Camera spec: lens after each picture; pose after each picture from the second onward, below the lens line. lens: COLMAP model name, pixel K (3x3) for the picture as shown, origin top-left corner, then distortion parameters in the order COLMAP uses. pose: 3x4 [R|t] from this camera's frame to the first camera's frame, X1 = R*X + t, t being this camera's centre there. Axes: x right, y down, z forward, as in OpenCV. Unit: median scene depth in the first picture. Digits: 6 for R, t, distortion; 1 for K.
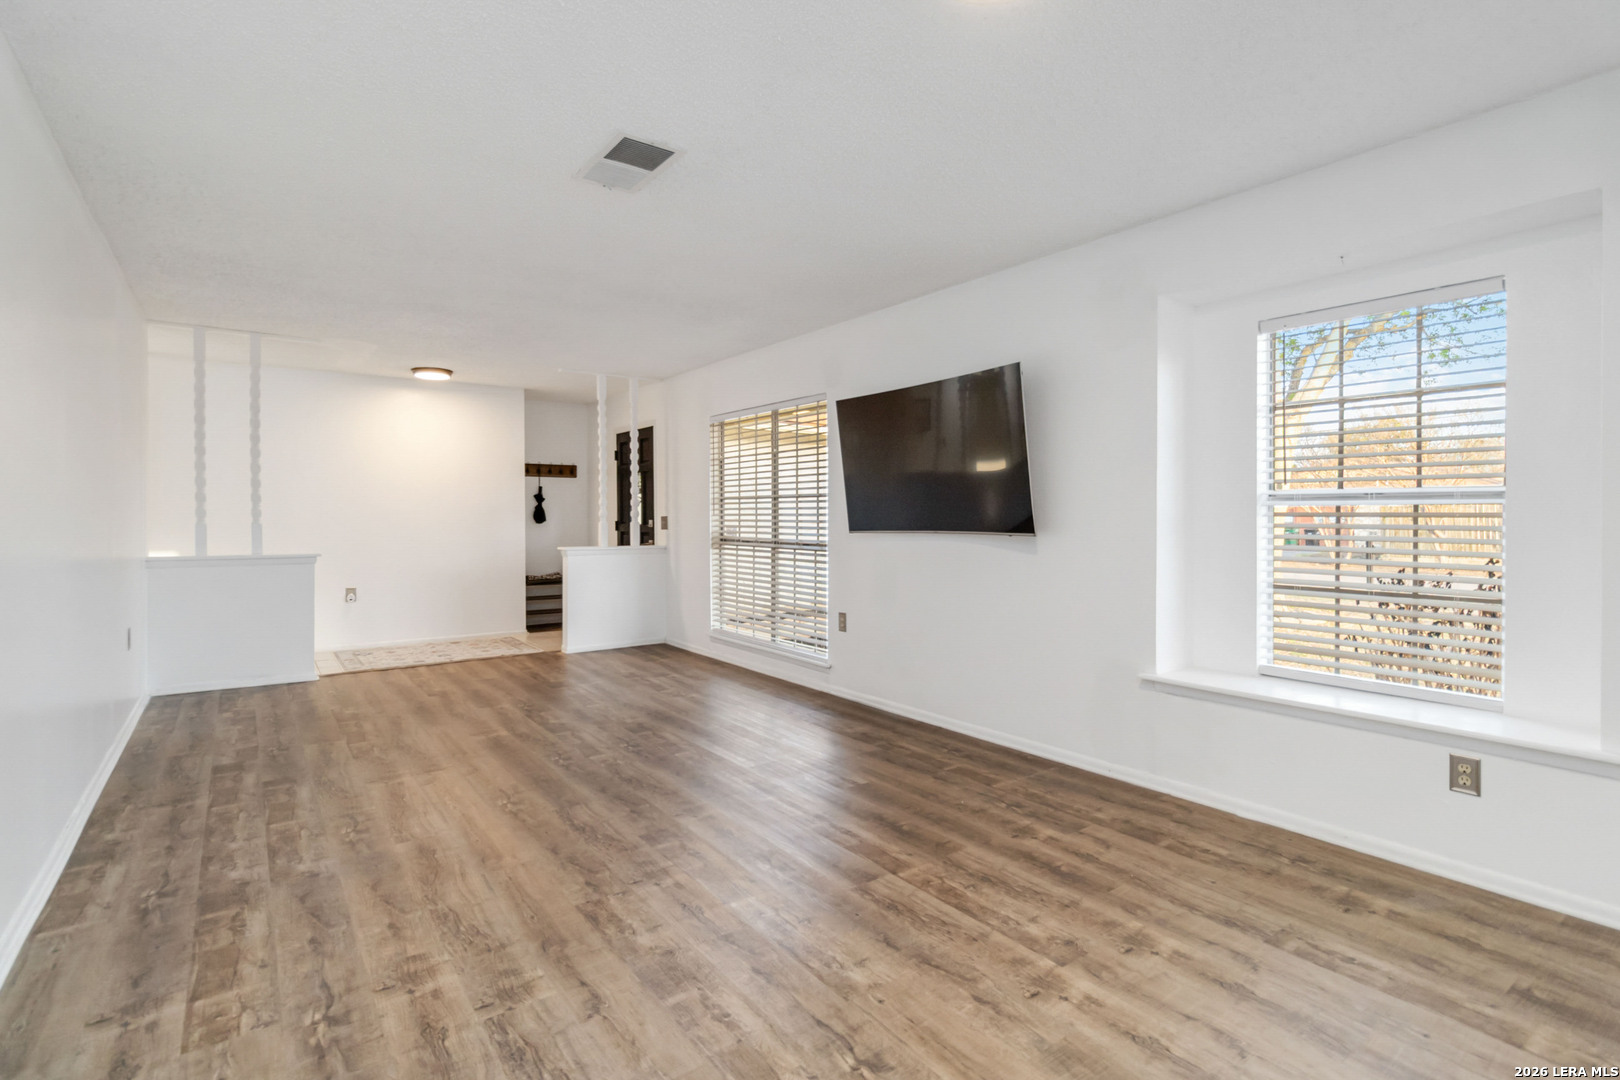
lens RADIAL K [[773.4, 0, 815.7], [0, 773.4, 510.1], [0, 0, 1]] dist [0.000619, 0.000126]
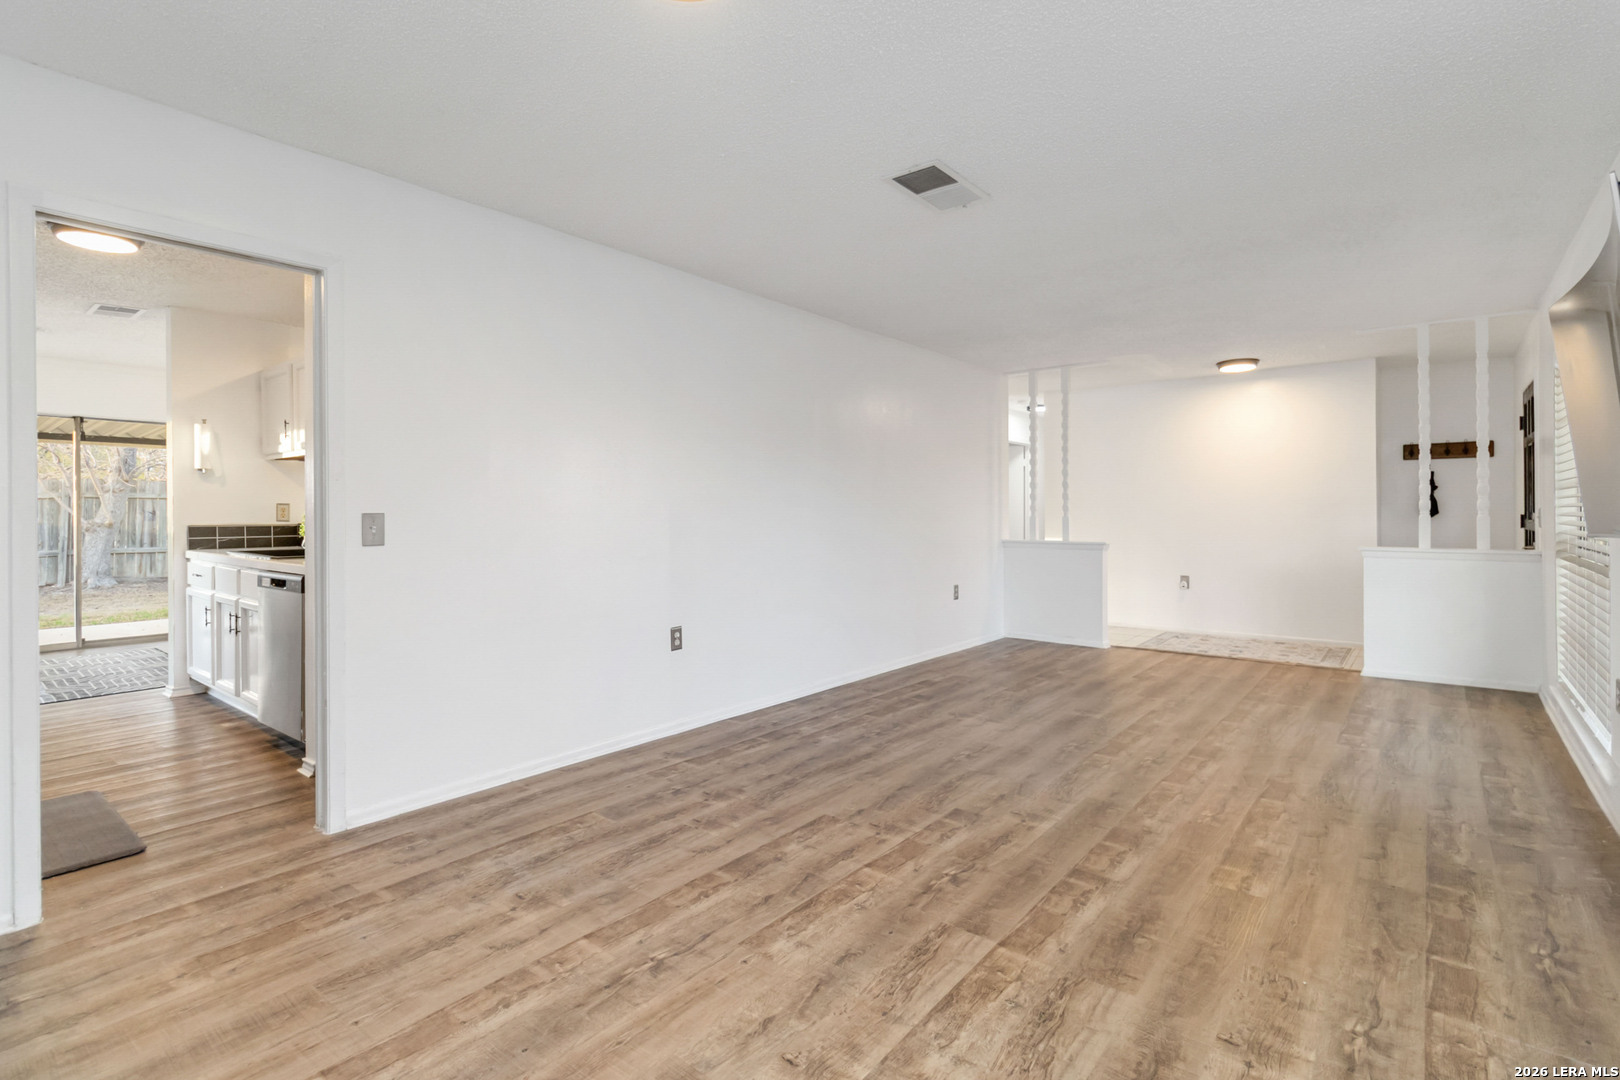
lens RADIAL K [[772.1, 0, 824.4], [0, 772.1, 475.1], [0, 0, 1]] dist [0.002039, 0.000443]
pose [[0.257961, -0.049911, -0.964865, 0.435701], [0.013676, 0.998753, -0.048007, 0.005871], [0.966059, -0.000811, 0.258322, 0.307395]]
